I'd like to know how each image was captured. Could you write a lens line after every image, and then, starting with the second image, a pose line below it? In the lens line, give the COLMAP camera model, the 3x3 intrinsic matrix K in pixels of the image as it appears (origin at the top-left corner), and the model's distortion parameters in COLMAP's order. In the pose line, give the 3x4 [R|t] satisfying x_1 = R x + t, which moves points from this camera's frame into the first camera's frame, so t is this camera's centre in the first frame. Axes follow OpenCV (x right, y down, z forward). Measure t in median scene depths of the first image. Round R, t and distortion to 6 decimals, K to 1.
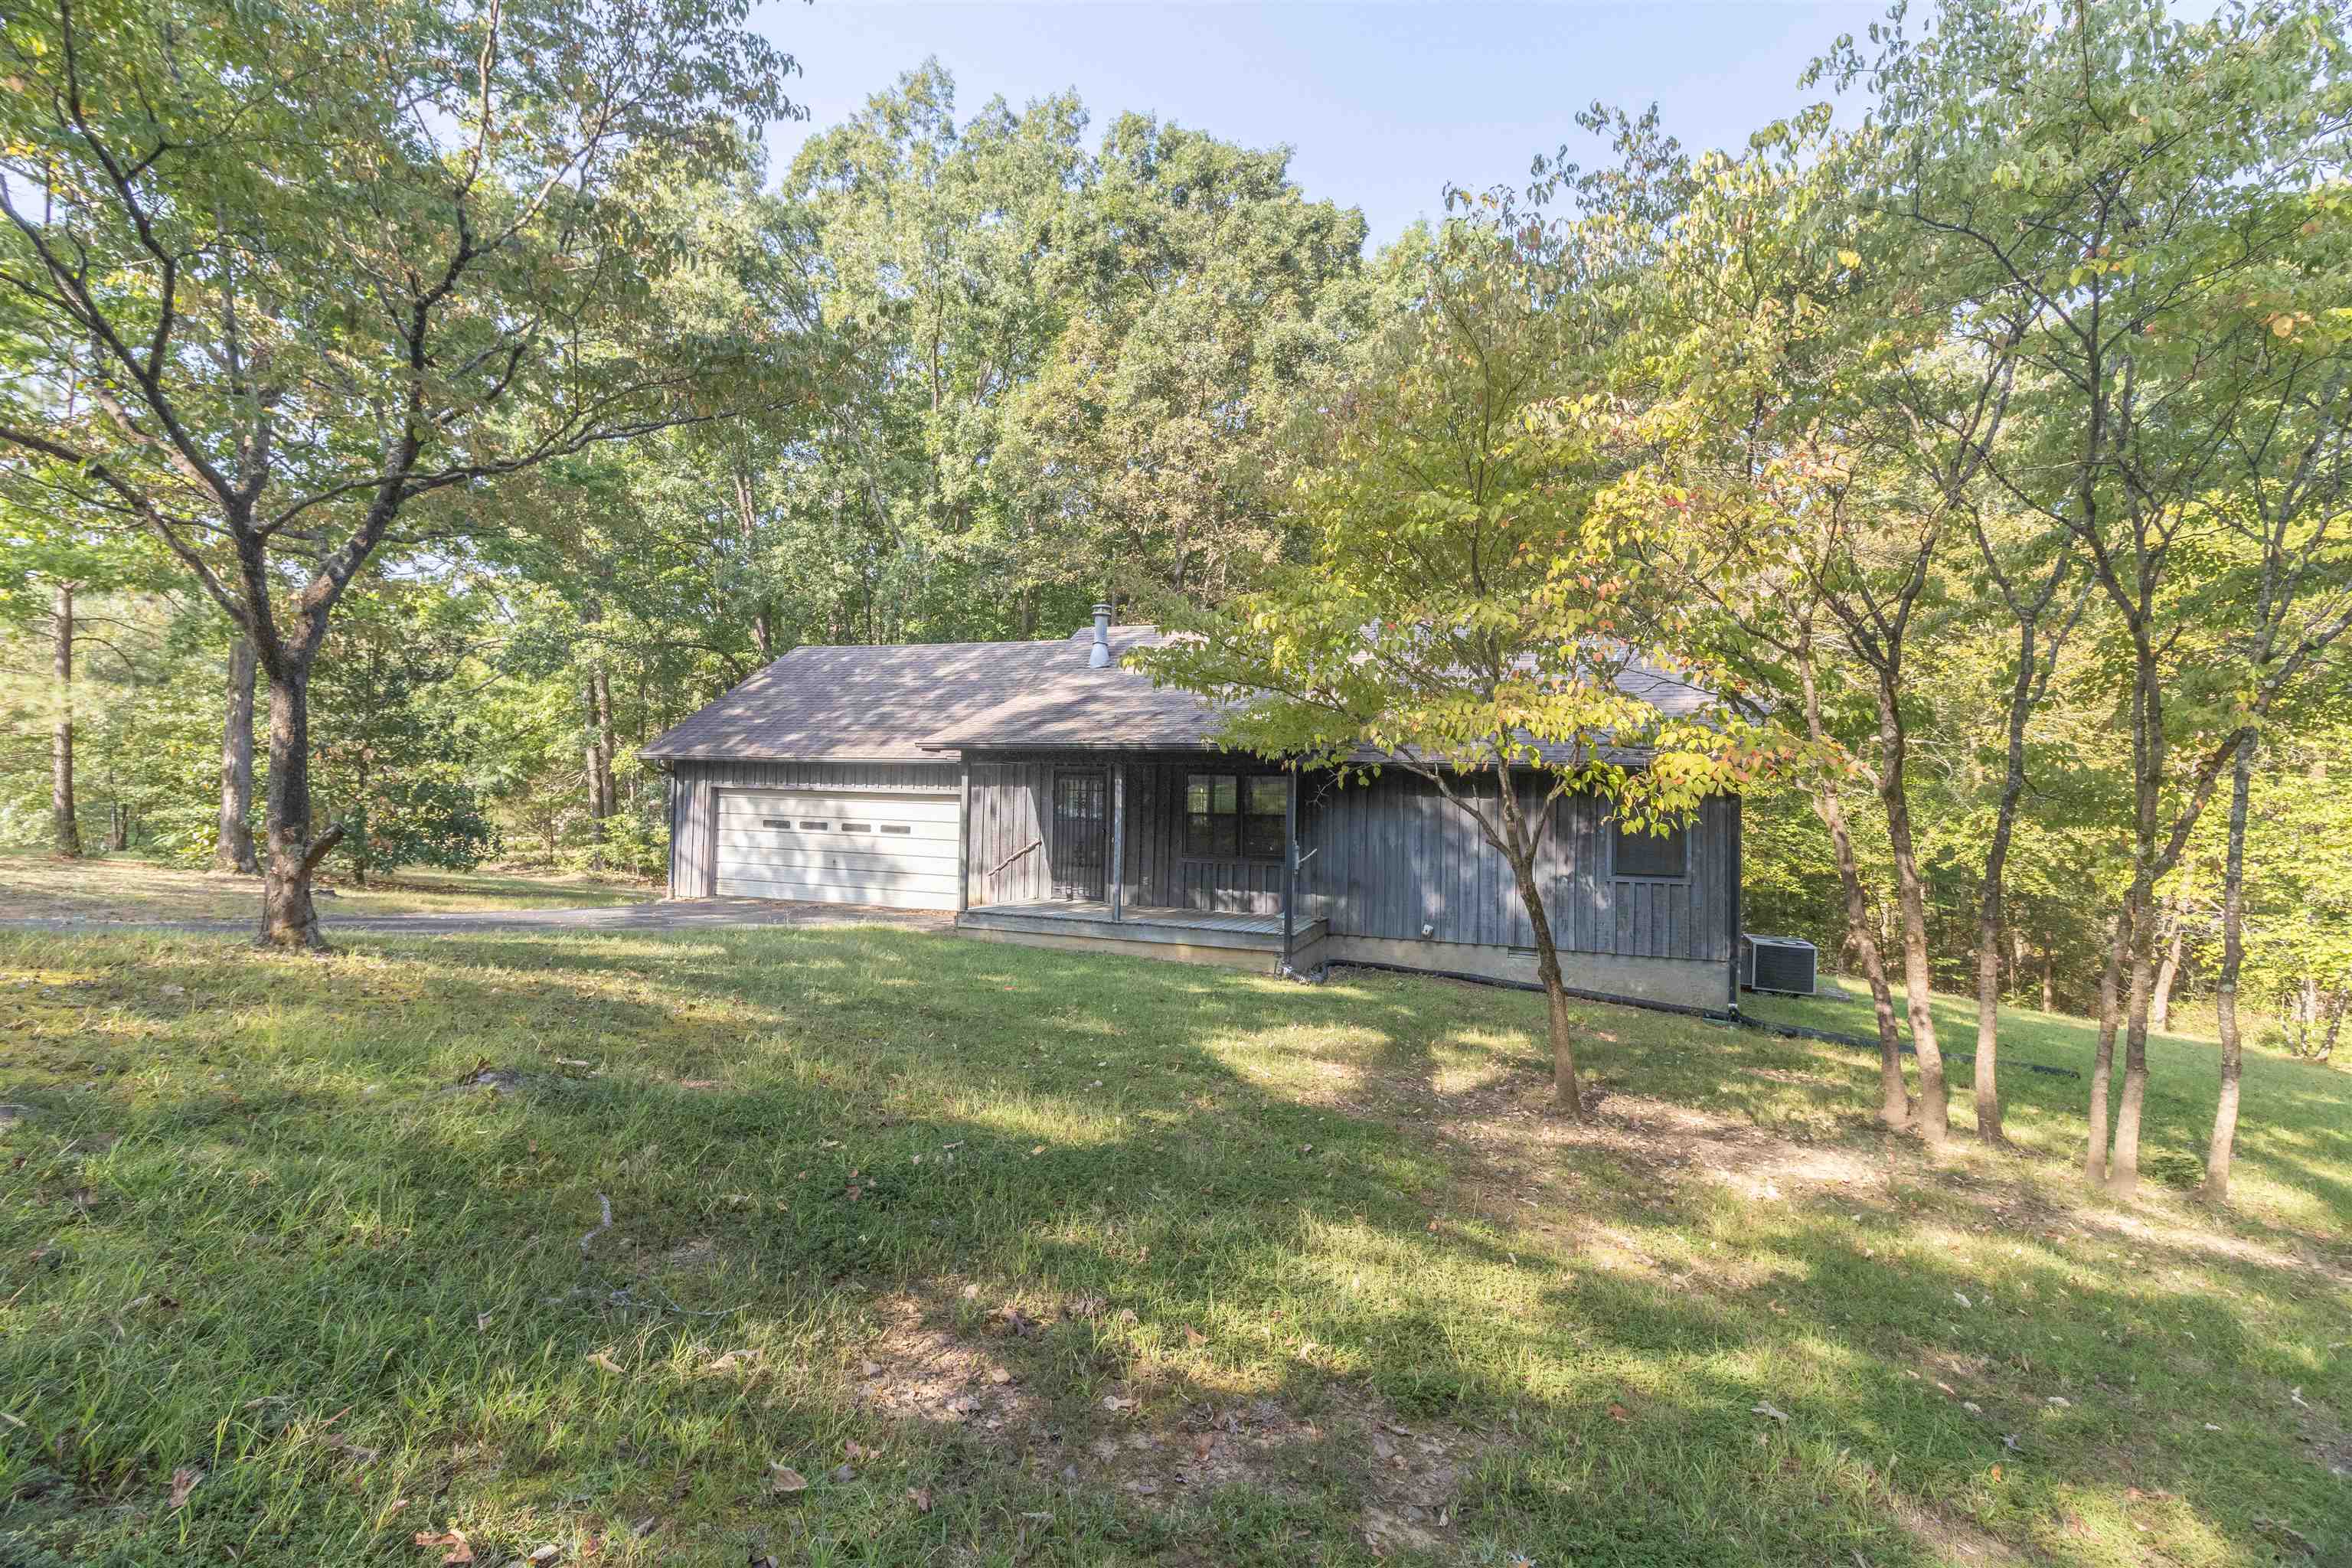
lens RADIAL K [[1125.0, 0, 1165.3], [0, 1125.0, 758.2], [0, 0, 1]] dist [0.000285, 0.000317]
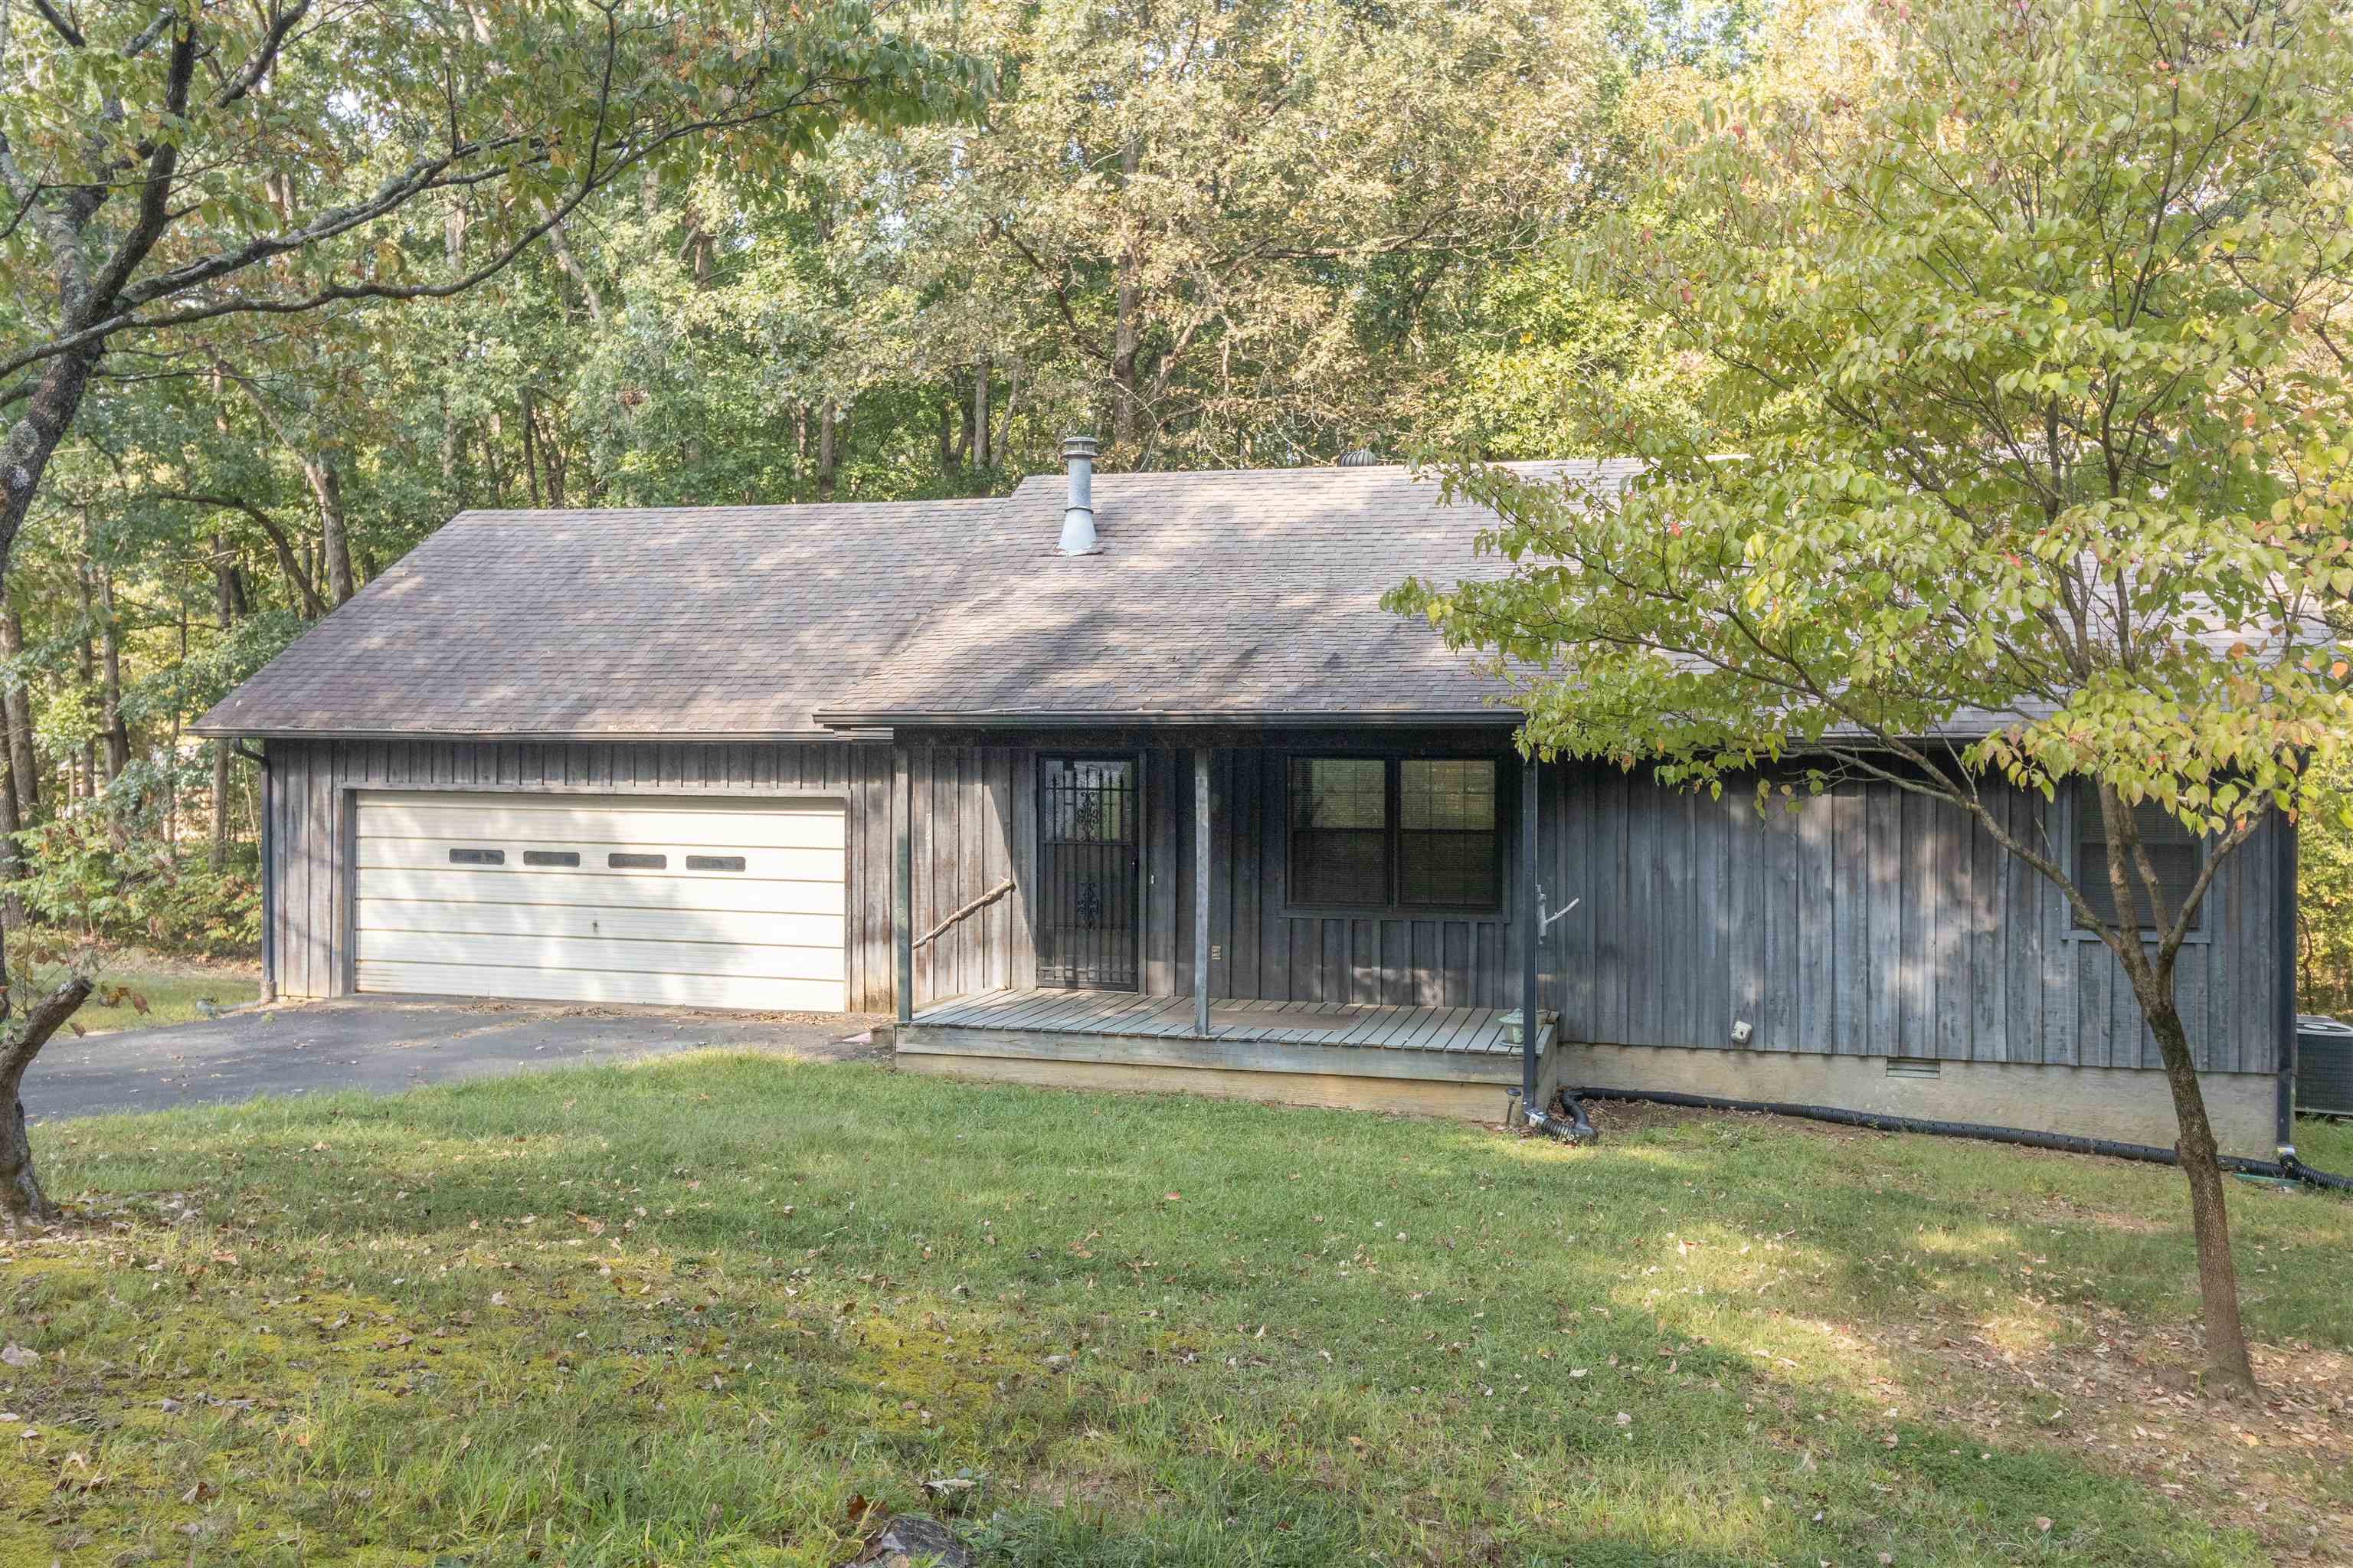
lens RADIAL K [[2037.0, 0, 1176.5], [0, 2037.0, 784.0], [0, 0, 1]] dist [0.007501, -0.002738]
pose [[0.995157, -0.019758, 0.096293, -0.114074], [0.014547, 0.998407, 0.054514, -0.024271], [-0.097216, -0.052849, 0.993859, 0.015223]]
